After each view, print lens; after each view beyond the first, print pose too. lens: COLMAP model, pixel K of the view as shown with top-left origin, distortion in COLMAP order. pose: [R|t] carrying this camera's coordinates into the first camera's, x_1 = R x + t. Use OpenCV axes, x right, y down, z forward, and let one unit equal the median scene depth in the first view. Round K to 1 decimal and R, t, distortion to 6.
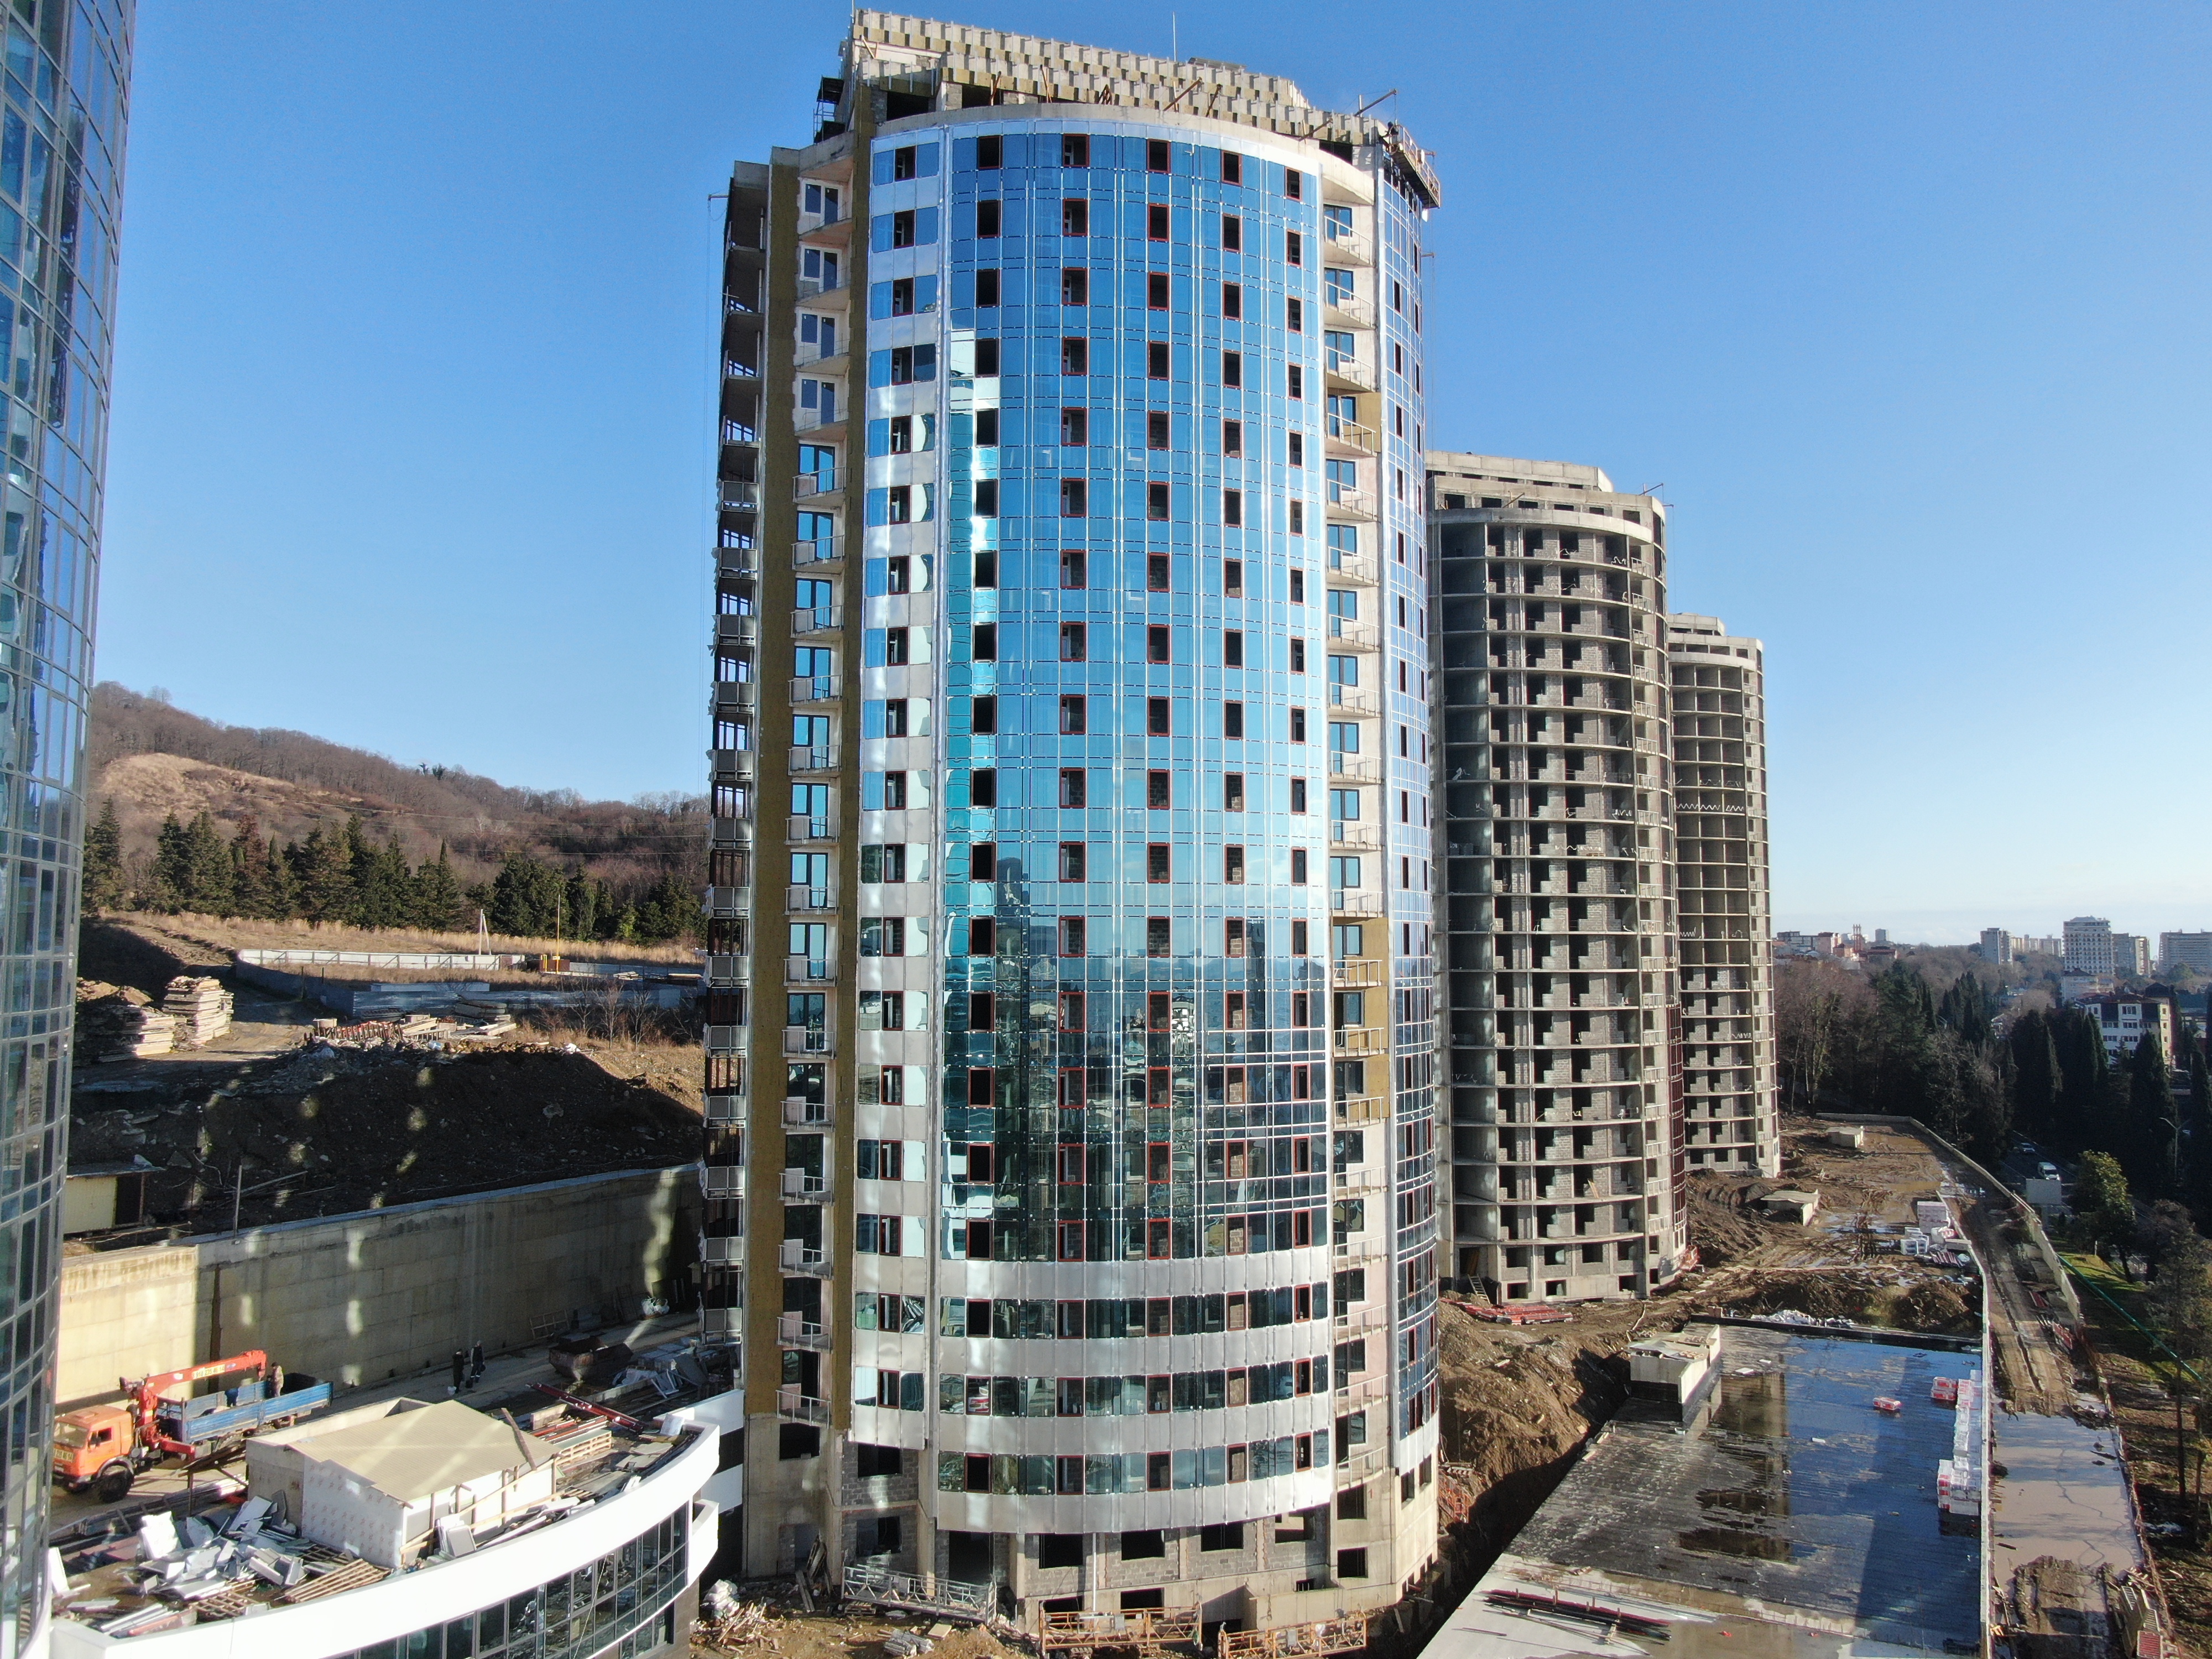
lens RADIAL K [[1591.7, 0, 1108.6], [0, 1591.7, 821.0], [0, 0, 1]] dist [-0.021950, 0.008729]
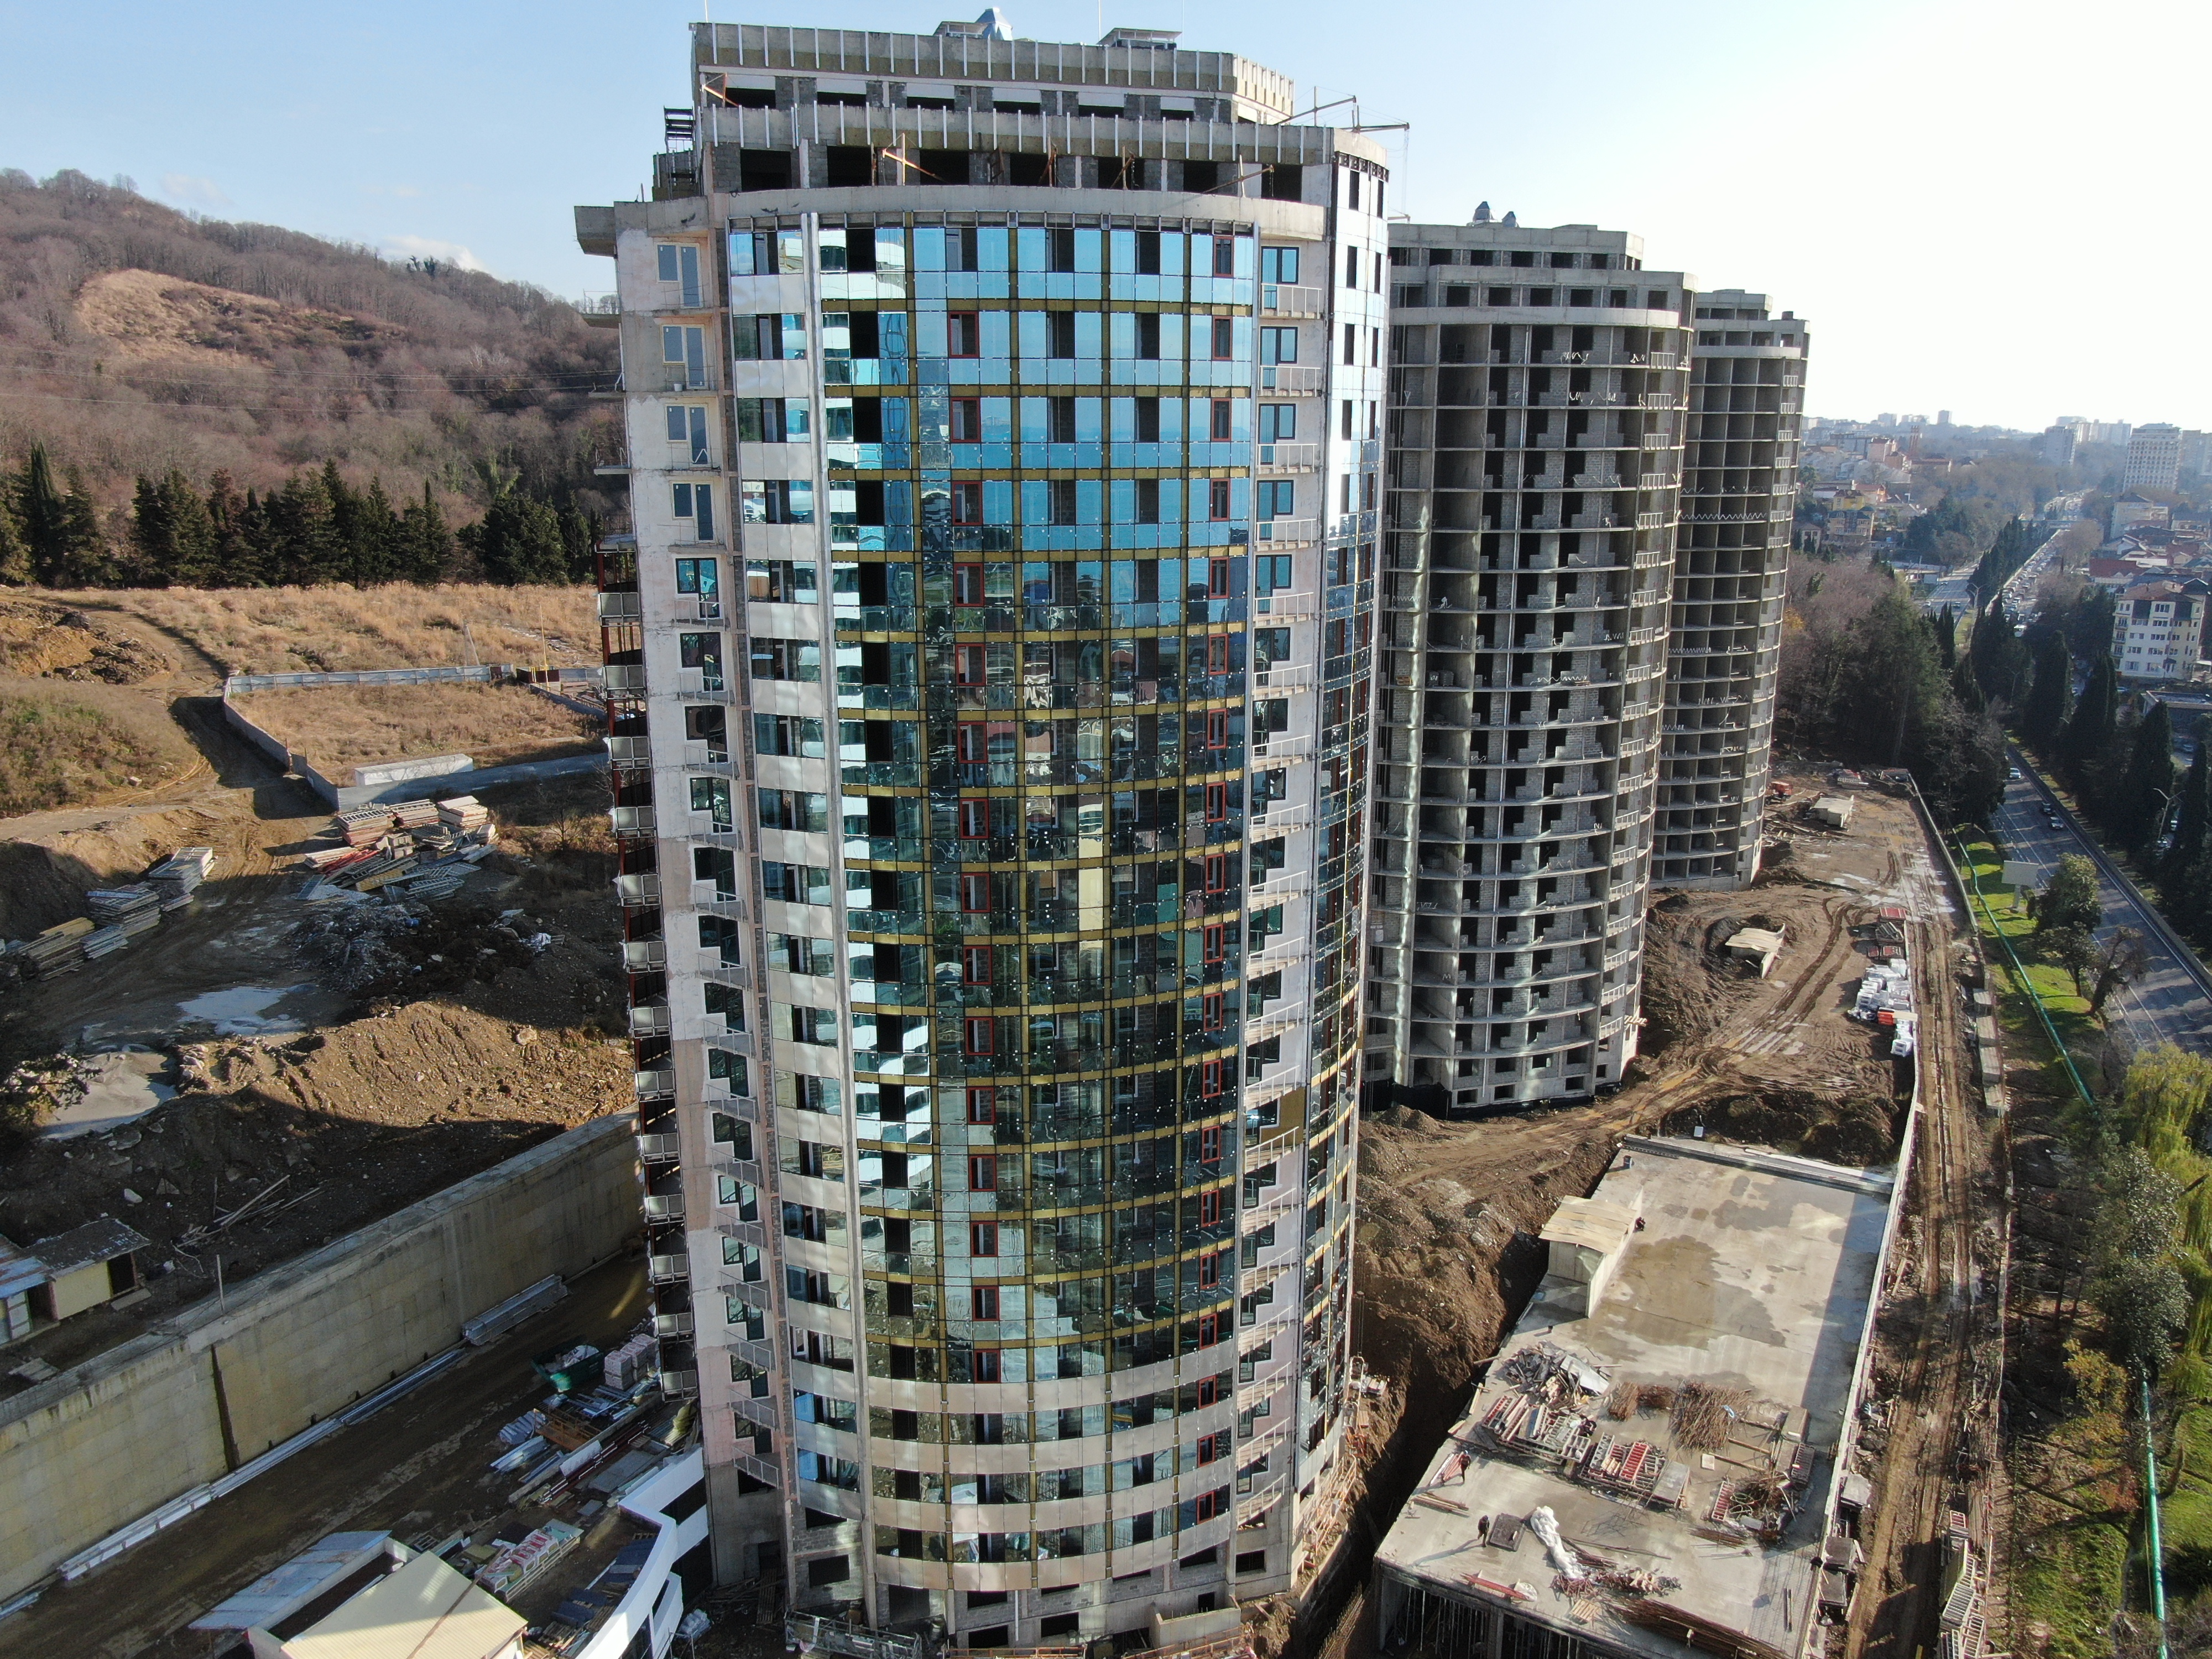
lens RADIAL K [[1591.7, 0, 1112.5], [0, 1591.7, 822.0], [0, 0, 1]] dist [-0.021950, 0.008729]
pose [[0.999806, 0.000445, -0.019690, 0.039206], [0.005947, 0.946261, 0.323348, -0.205080], [0.018776, -0.323402, 0.946075, 0.049460]]
